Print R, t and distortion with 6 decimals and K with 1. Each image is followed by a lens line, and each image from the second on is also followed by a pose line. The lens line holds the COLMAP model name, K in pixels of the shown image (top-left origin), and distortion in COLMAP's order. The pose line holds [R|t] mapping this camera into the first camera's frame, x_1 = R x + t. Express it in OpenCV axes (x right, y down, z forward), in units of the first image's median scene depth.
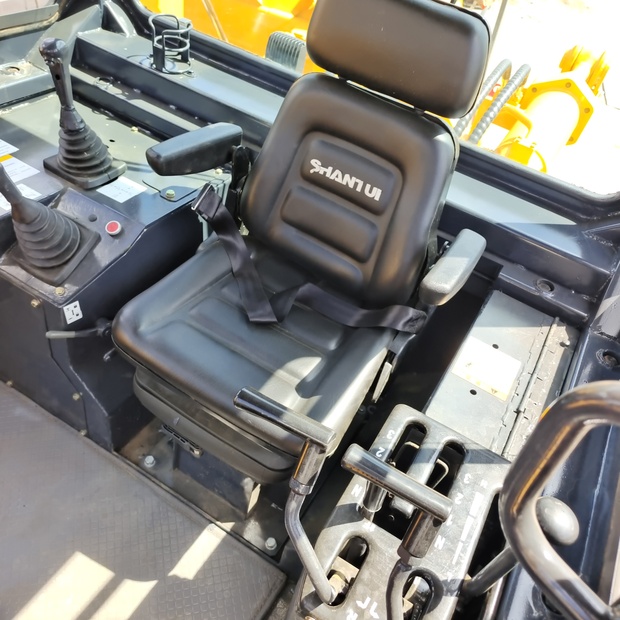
lens RADIAL K [[554.4, 0, 310.0], [0, 554.4, 310.0], [0, 0, 1]] dist [0.010173, 0.020445]
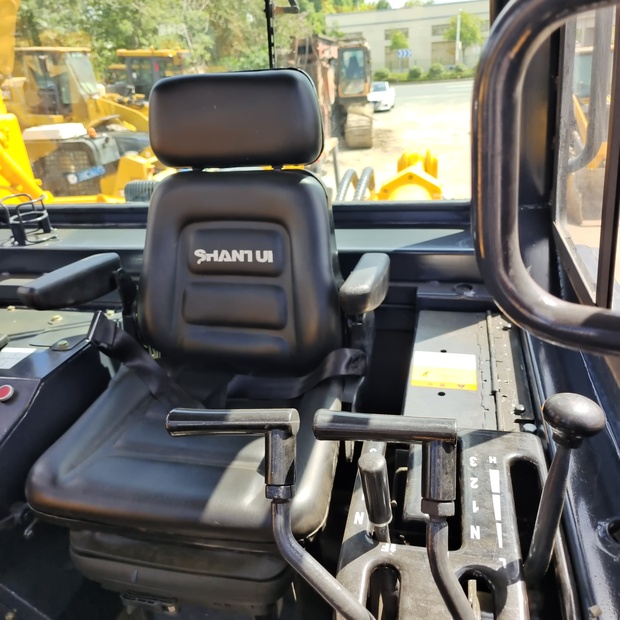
lens RADIAL K [[563.2, 0, 310.0], [0, 563.2, 310.0], [0, 0, 1]] dist [0.006928, 0.002217]
pose [[0.925627, -0.337418, 0.171360, -0.014263], [0.373665, 0.886574, -0.272692, 0.169090], [-0.059912, 0.316443, 0.946718, 0.083121]]
